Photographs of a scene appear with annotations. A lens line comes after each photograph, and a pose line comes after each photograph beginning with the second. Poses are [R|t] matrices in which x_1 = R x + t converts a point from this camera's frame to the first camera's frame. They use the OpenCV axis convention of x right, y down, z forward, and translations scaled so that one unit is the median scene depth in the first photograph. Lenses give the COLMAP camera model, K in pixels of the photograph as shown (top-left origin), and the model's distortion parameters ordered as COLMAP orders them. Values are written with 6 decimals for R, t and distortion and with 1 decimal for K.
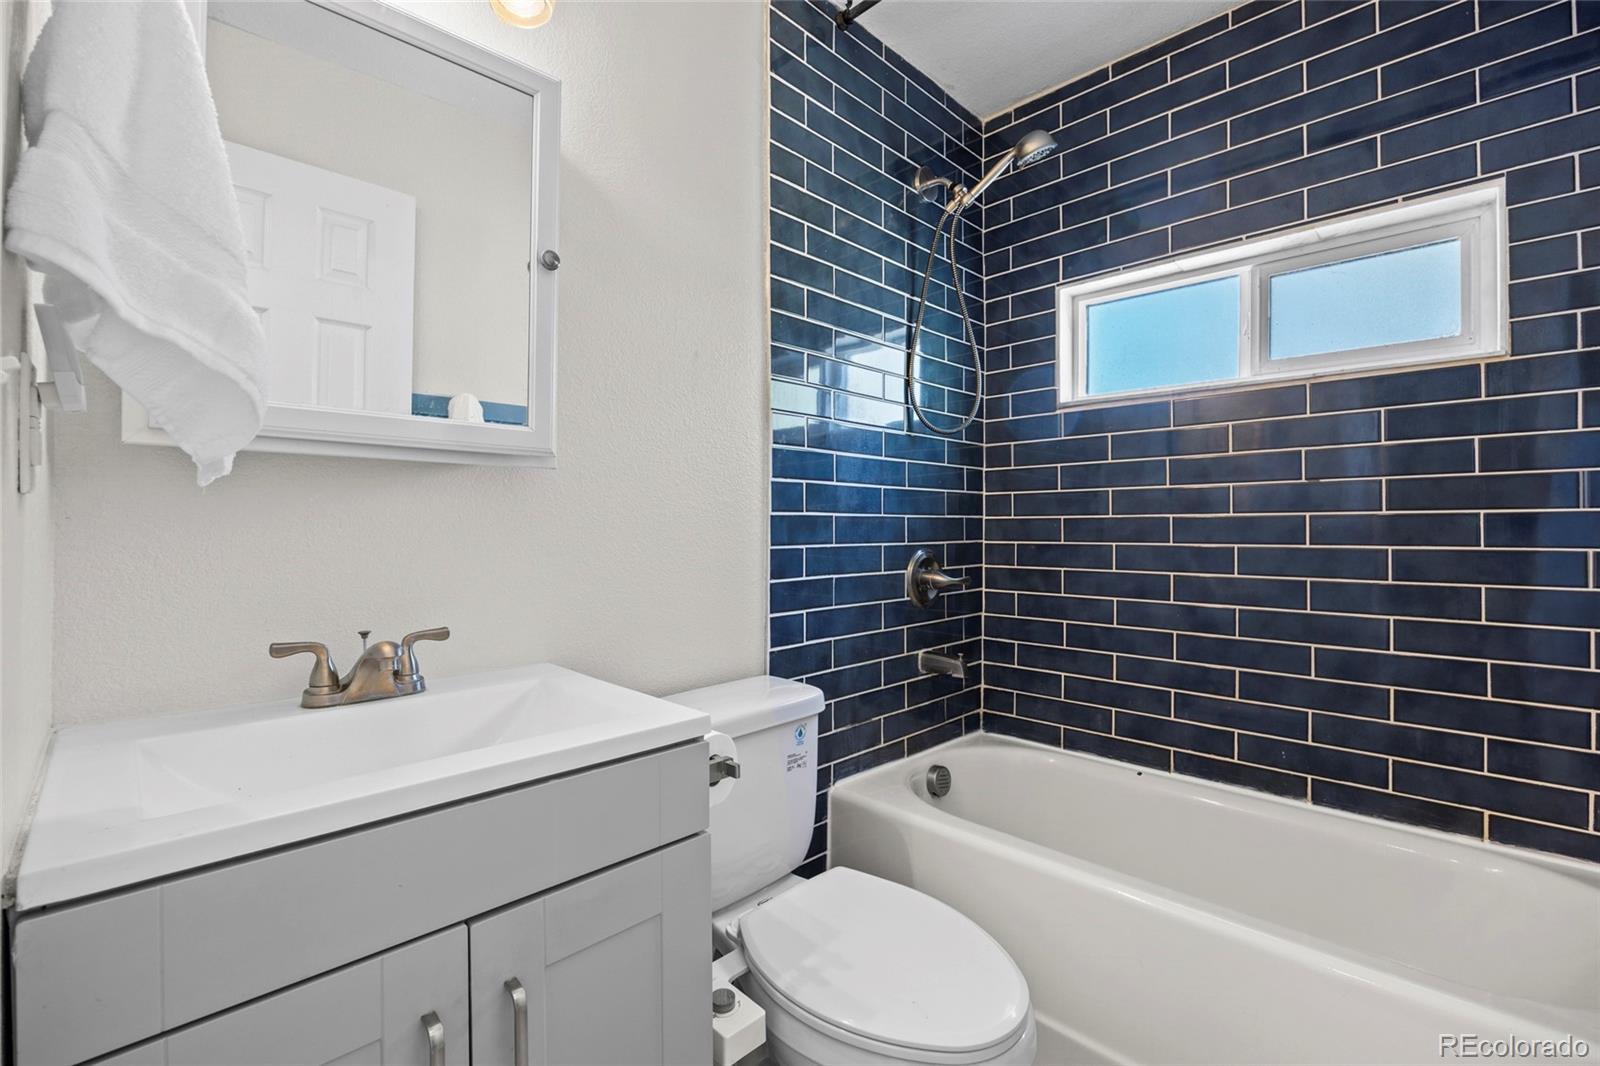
lens RADIAL K [[704.7, 0, 801.3], [0, 704.7, 530.8], [0, 0, 1]] dist [-0.010177, -0.001320]
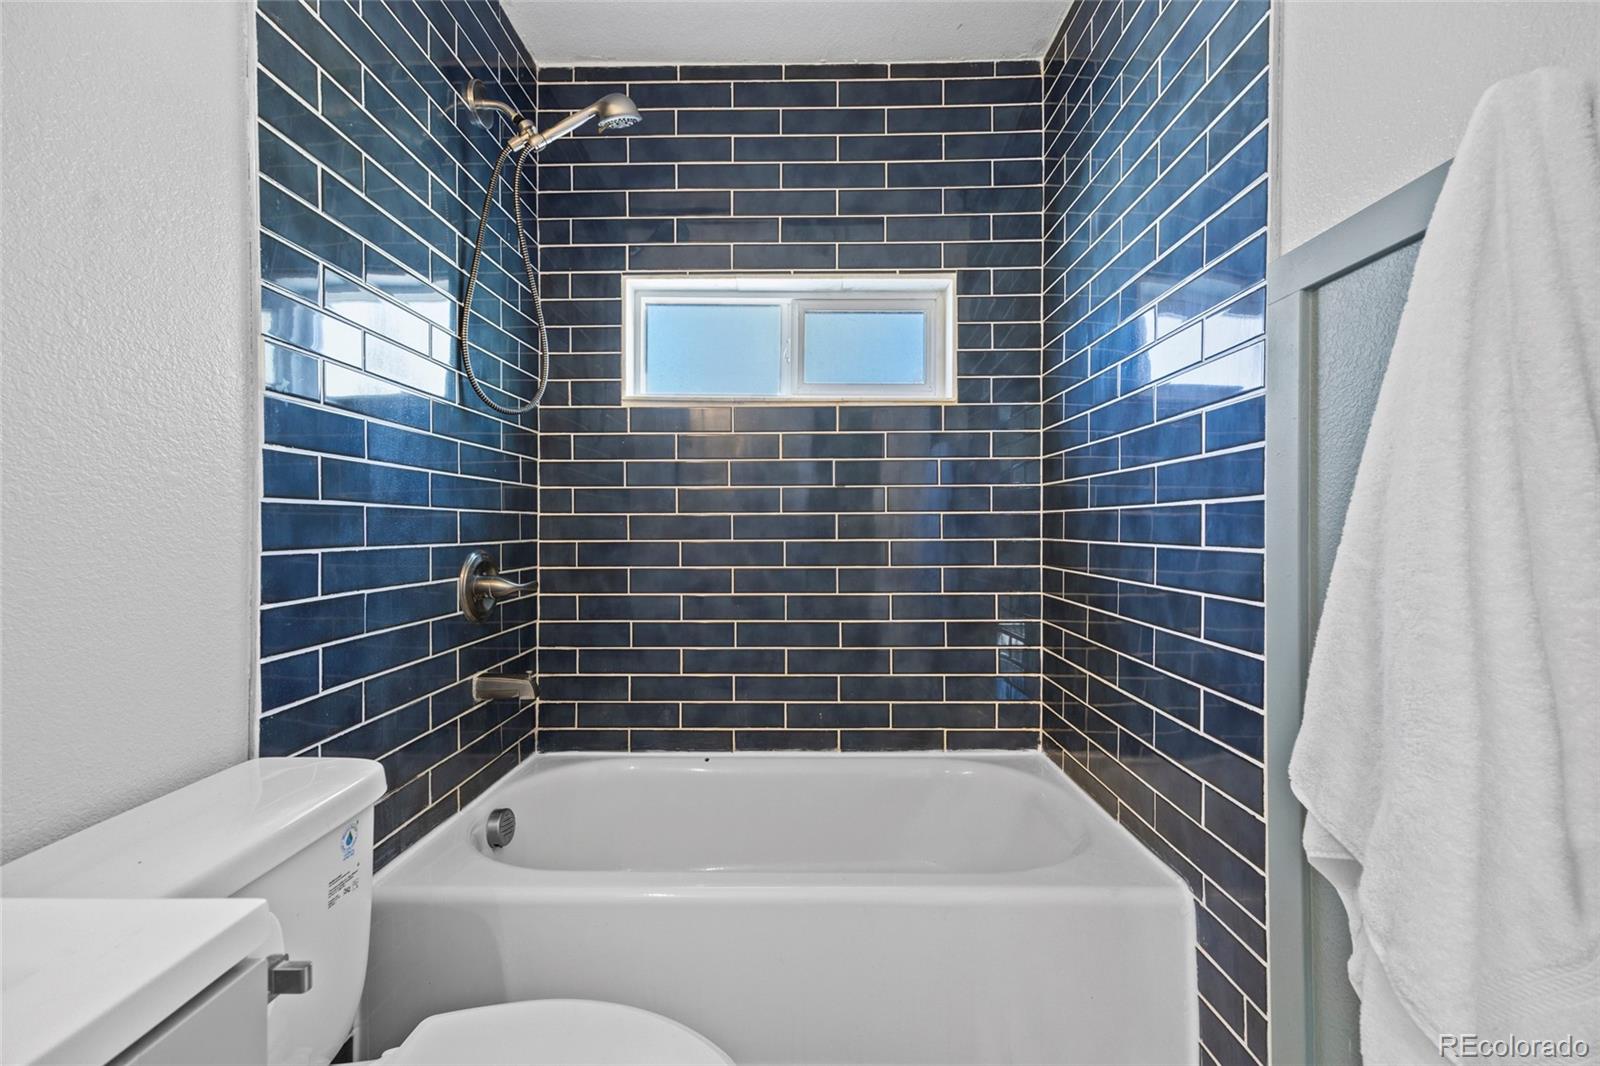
lens RADIAL K [[645.3, 0, 803.4], [0, 645.3, 533.9], [0, 0, 1]] dist [0.009236, -0.001864]
pose [[0.717938, -0.006920, 0.696073, -0.089619], [0.004298, 0.999976, 0.005507, 0.004214], [-0.696094, -0.000962, 0.717950, 0.218856]]
